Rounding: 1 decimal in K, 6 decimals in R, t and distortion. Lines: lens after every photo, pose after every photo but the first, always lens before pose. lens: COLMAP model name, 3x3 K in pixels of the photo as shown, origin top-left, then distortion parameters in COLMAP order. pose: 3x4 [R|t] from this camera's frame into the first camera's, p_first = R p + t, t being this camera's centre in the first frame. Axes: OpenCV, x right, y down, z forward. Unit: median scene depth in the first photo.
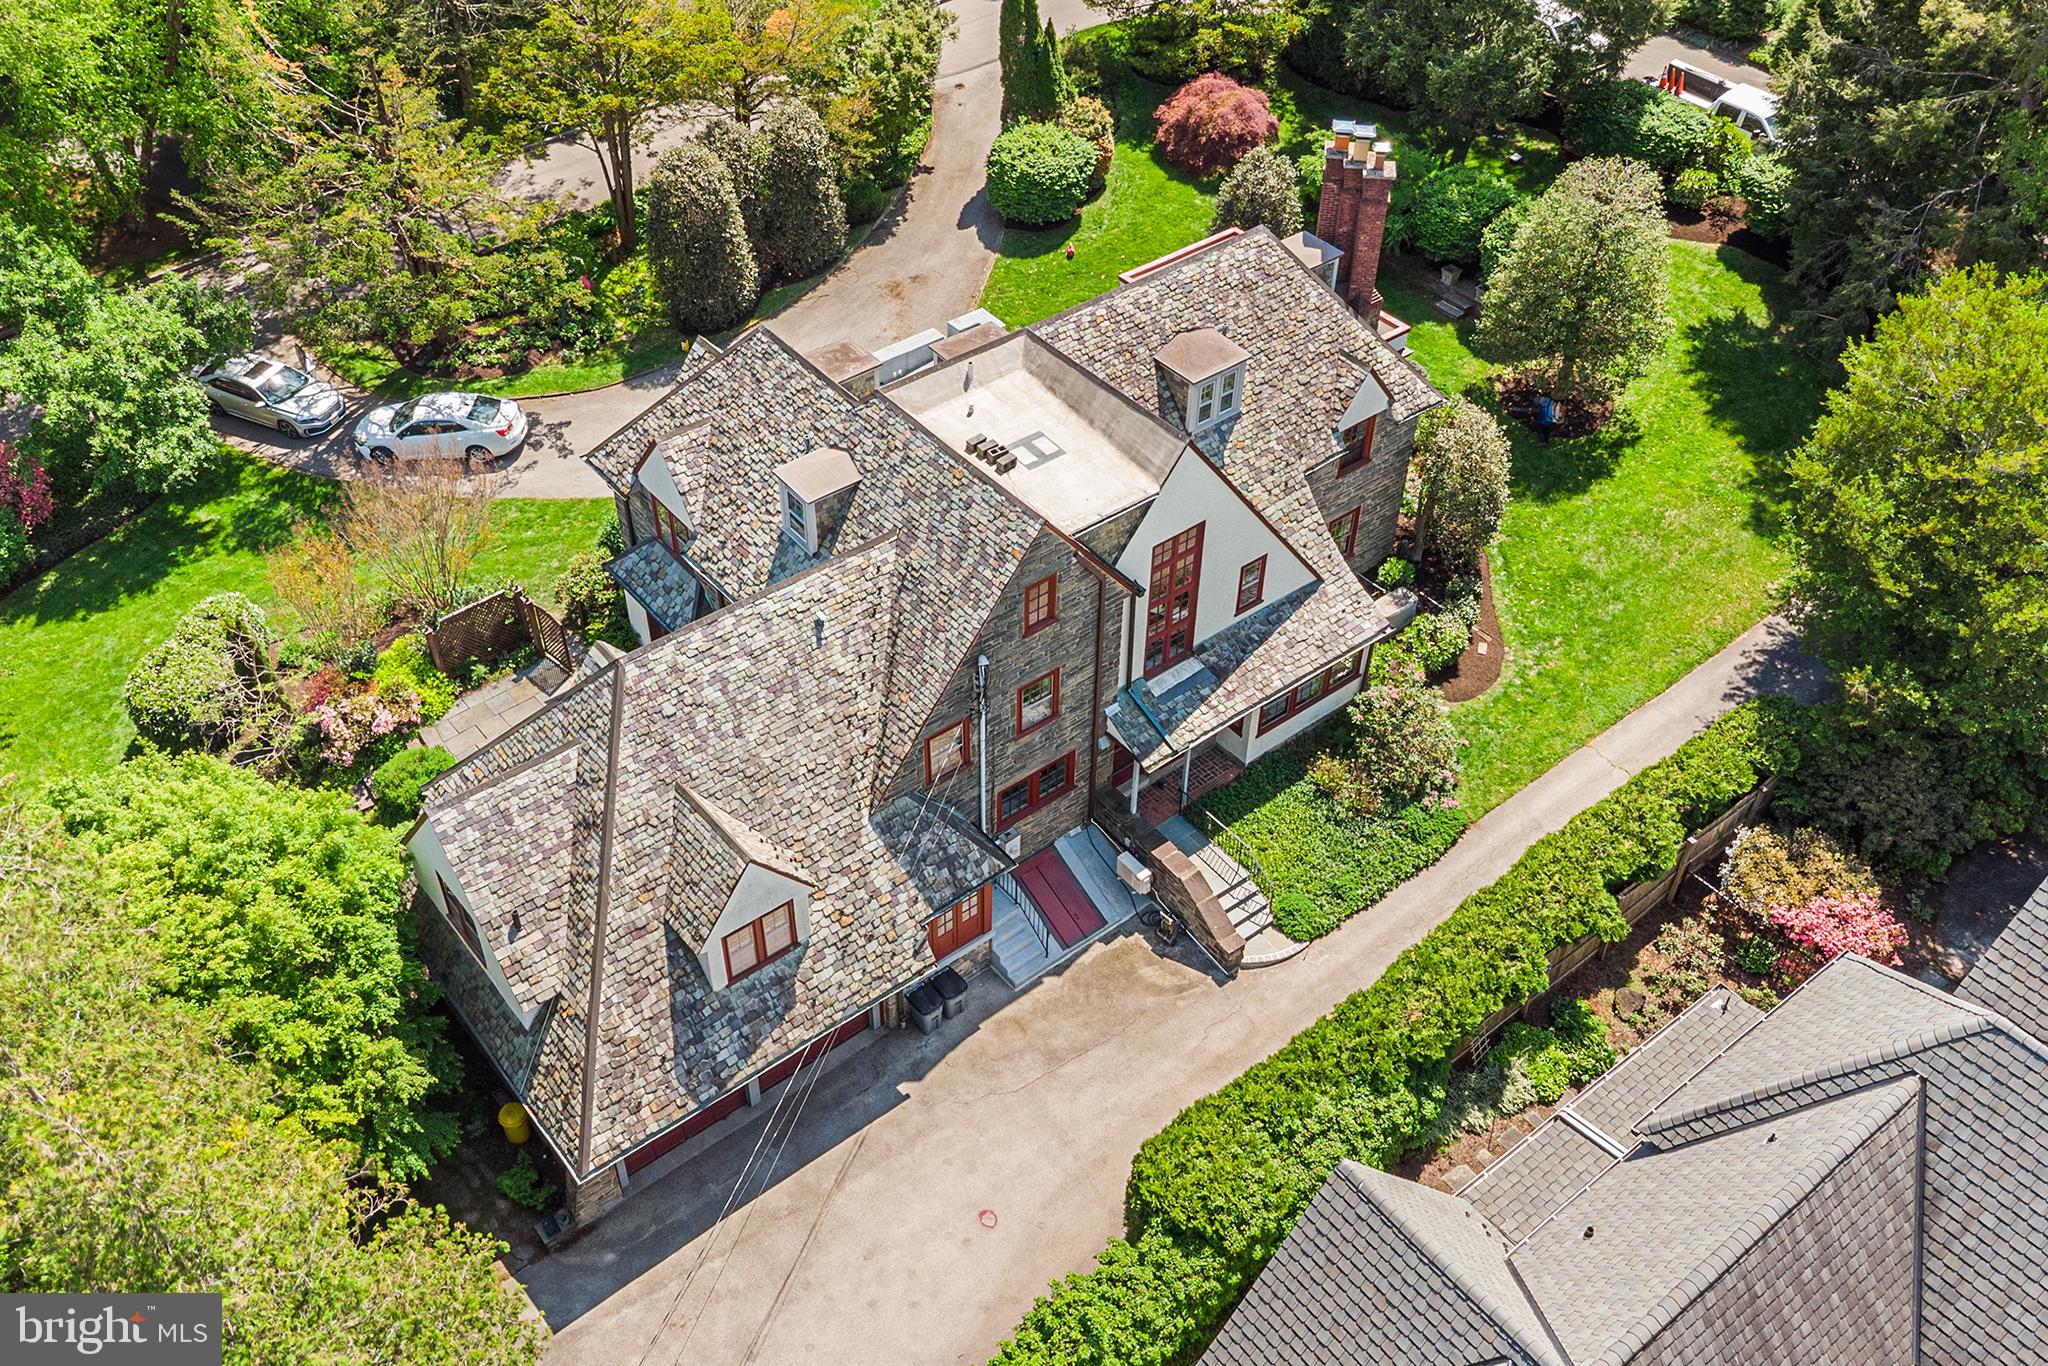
lens RADIAL K [[1820.8, 0, 1027.4], [0, 1820.8, 679.2], [0, 0, 1]] dist [0.087339, -0.129658]
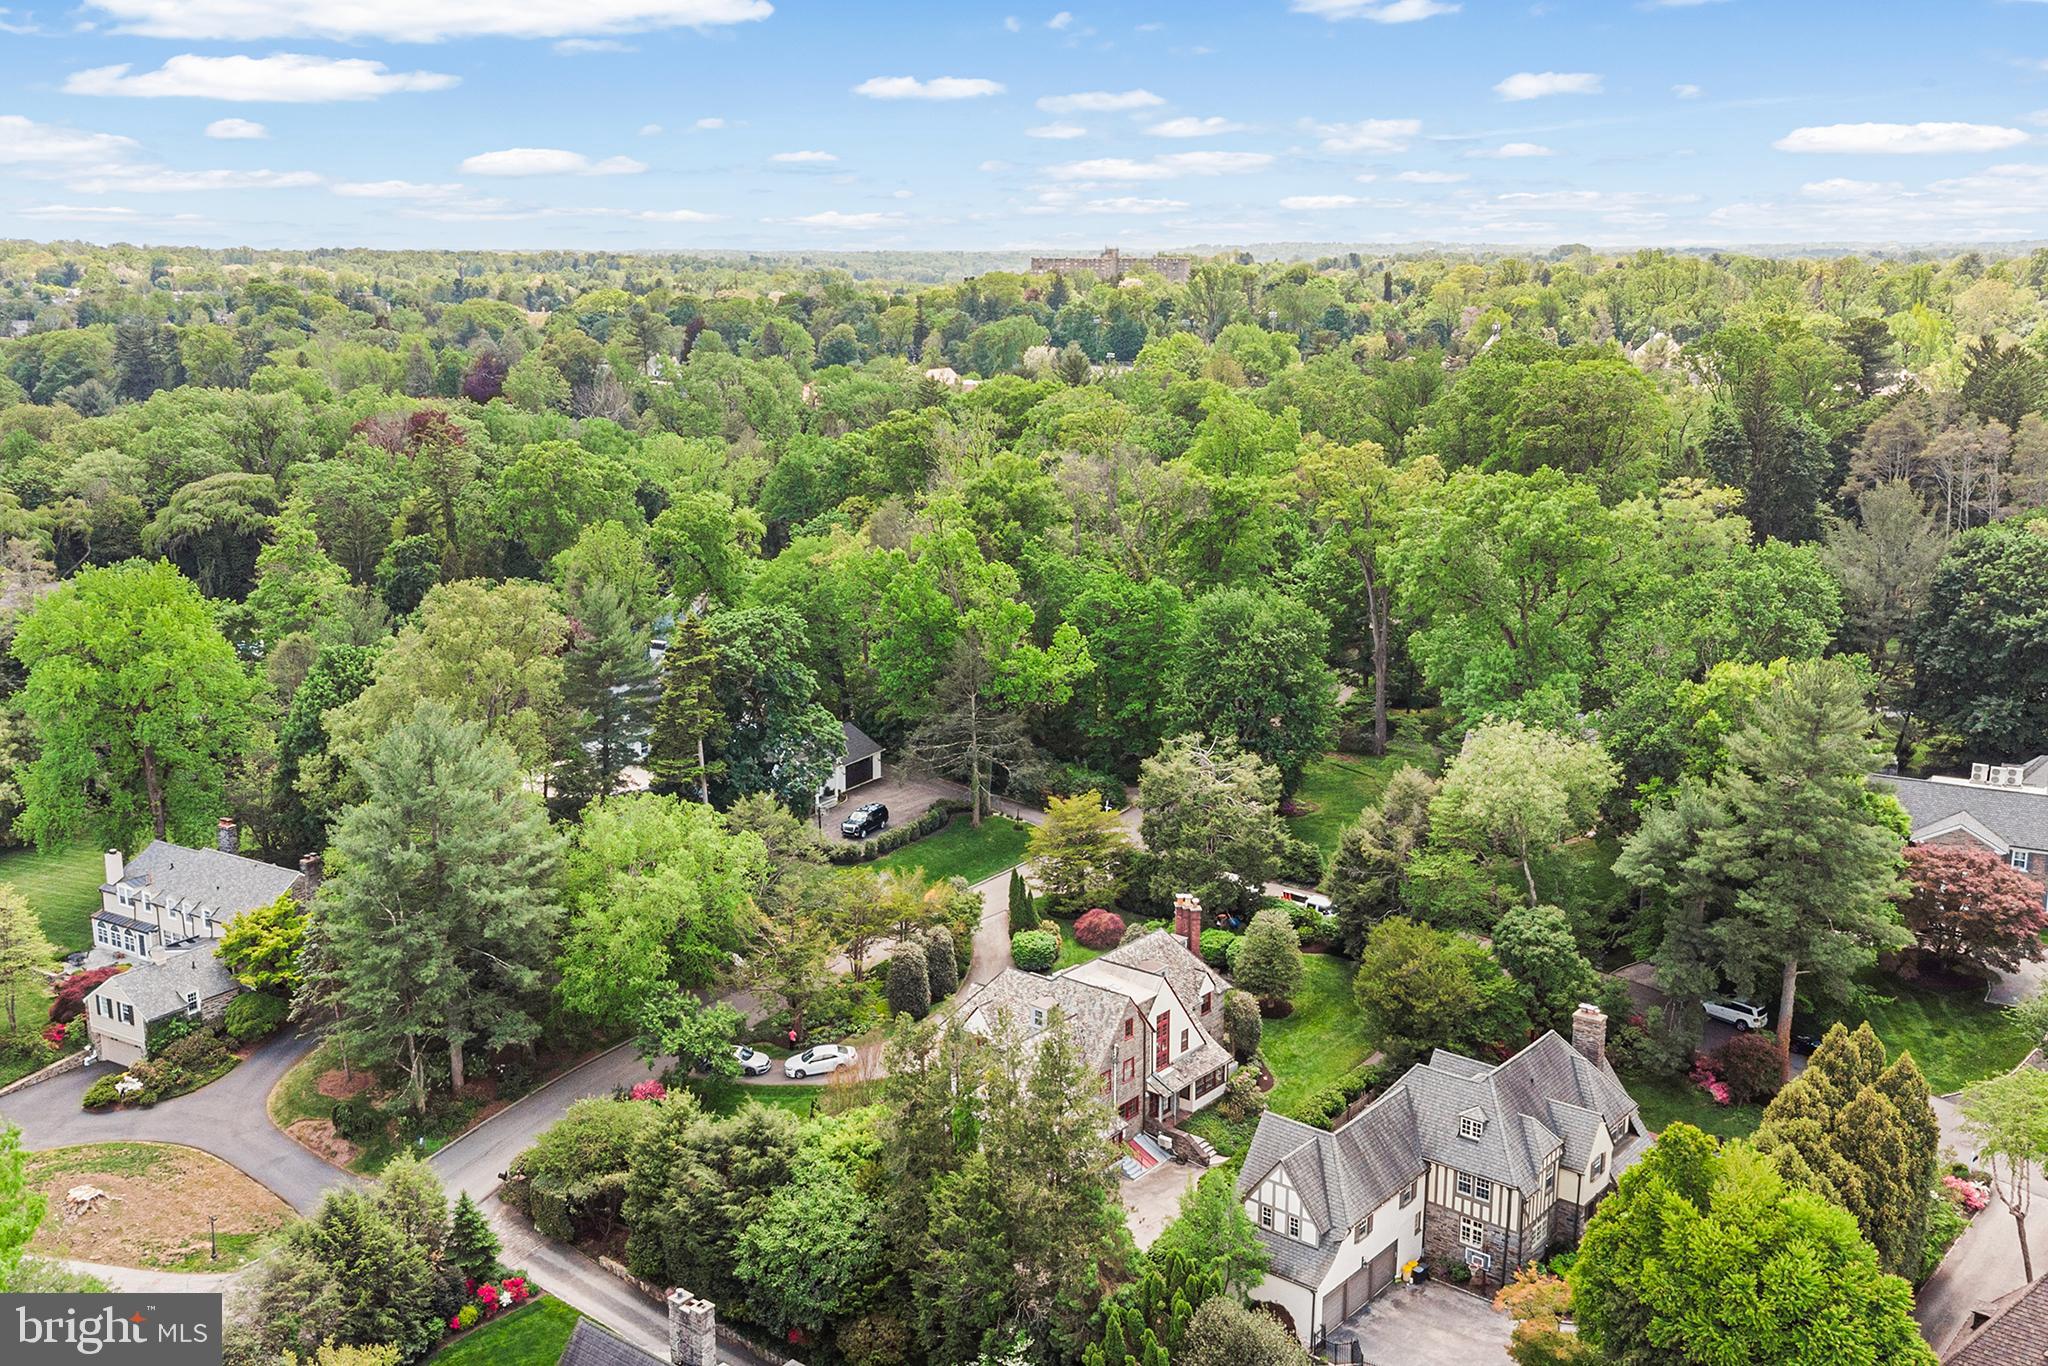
lens RADIAL K [[1820.8, 0, 1027.4], [0, 1820.8, 679.2], [0, 0, 1]] dist [0.087339, -0.129658]
pose [[0.979369, -0.048565, 0.196158, -0.565527], [0.140805, 0.860263, -0.490022, 0.718615], [-0.144950, 0.507533, 0.849353, -1.453901]]
